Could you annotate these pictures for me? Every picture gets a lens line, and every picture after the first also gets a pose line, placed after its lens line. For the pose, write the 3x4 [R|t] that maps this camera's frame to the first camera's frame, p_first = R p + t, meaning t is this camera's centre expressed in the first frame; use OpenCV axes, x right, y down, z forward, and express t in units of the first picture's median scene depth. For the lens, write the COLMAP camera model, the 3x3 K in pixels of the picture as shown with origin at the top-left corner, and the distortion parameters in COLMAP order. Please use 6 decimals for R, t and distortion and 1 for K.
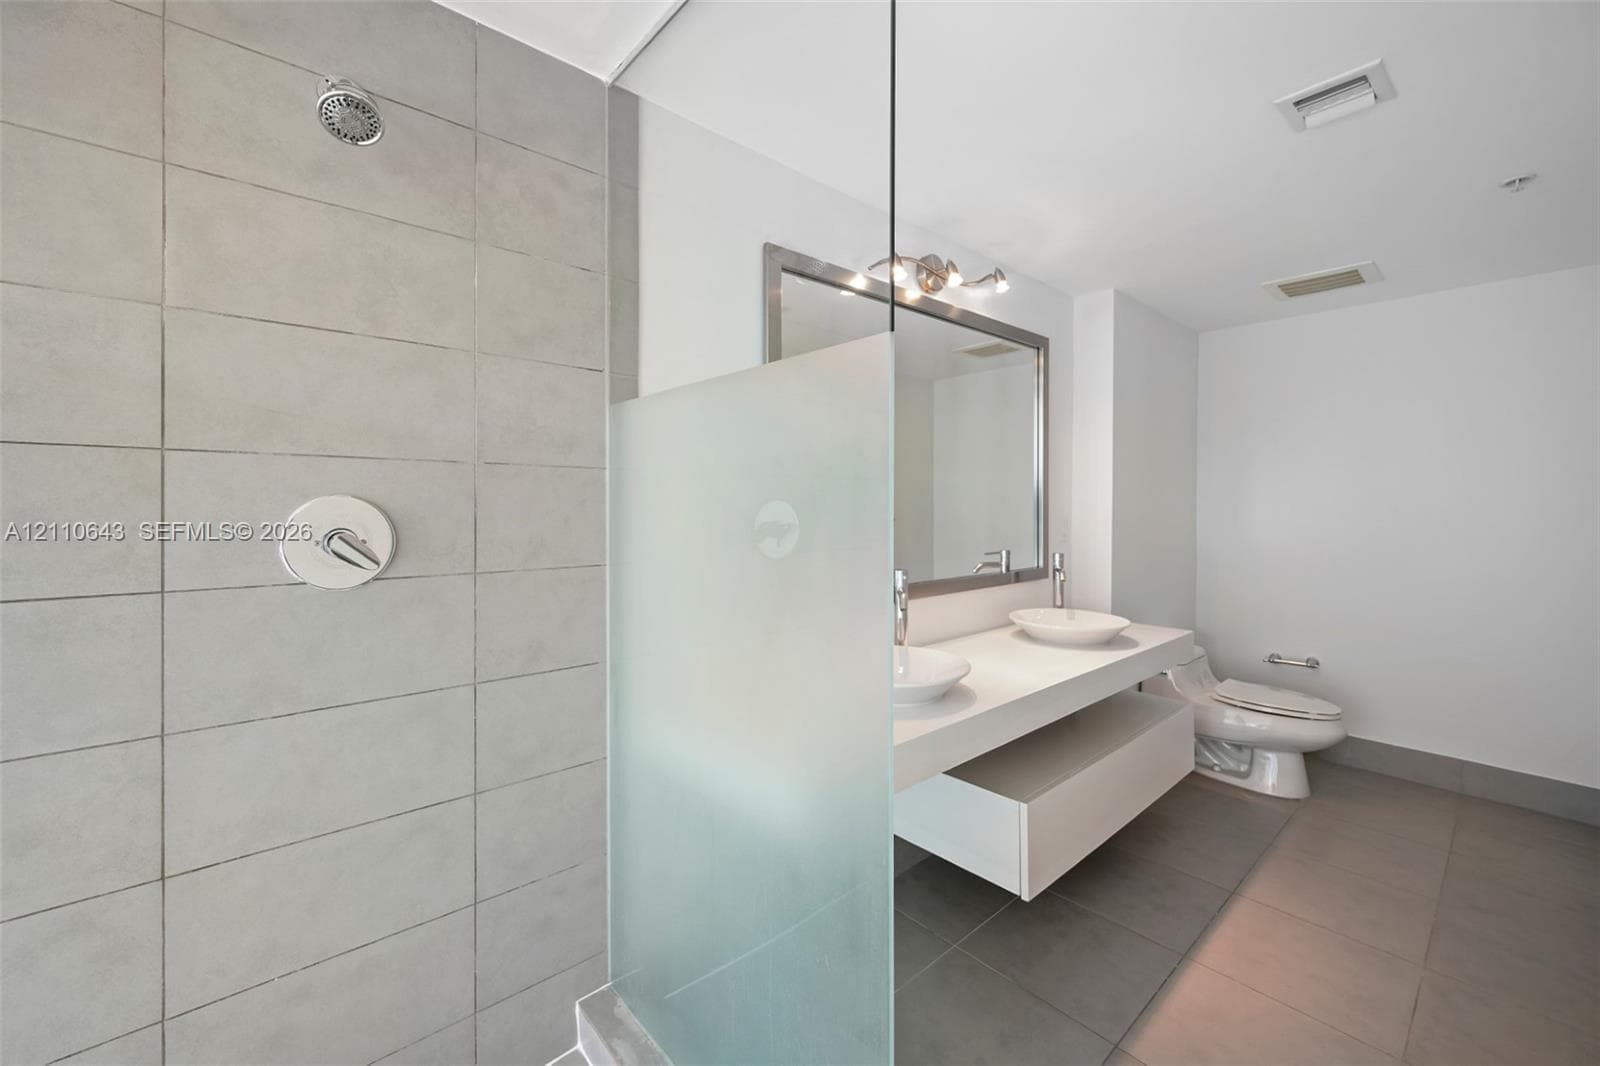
lens RADIAL K [[635.7, 0, 805.0], [0, 635.7, 516.4], [0, 0, 1]] dist [0.000645, 0.000010]
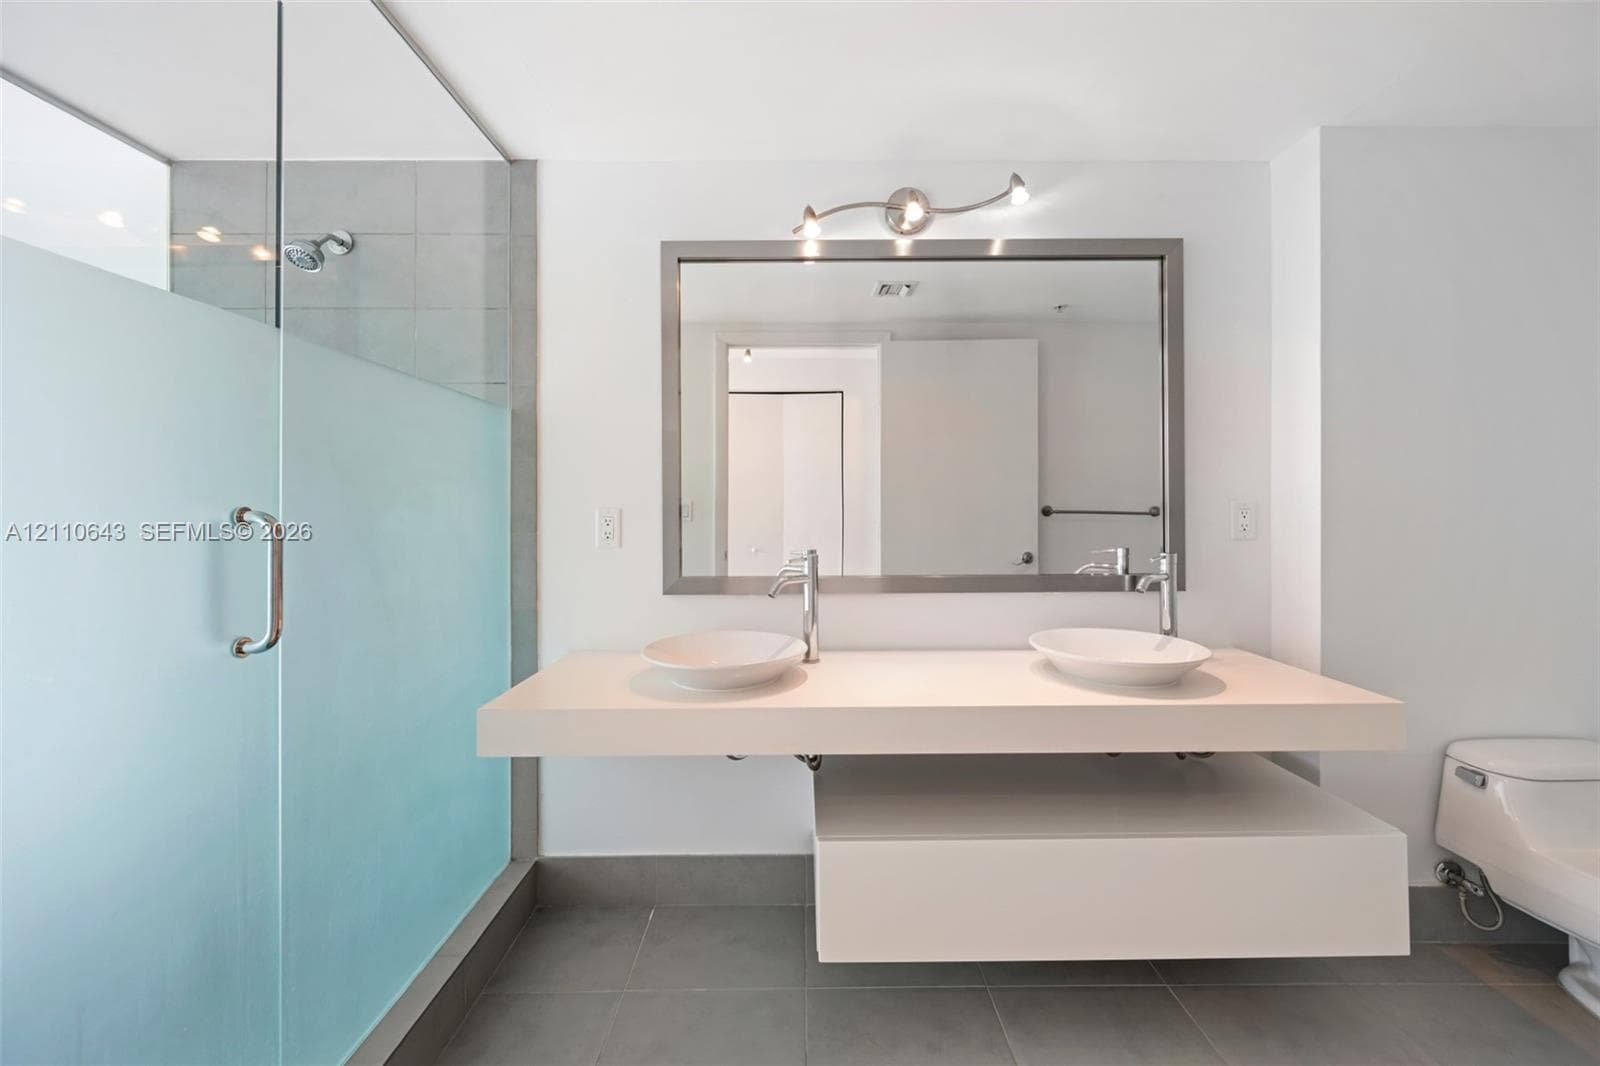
lens RADIAL K [[635.7, 0, 805.0], [0, 635.7, 516.4], [0, 0, 1]] dist [0.000645, 0.000010]
pose [[0.755047, 0.001754, -0.655668, 0.711112], [-0.006846, 0.999963, -0.005209, 0.032610], [0.655635, 0.008422, 0.755031, 0.301977]]
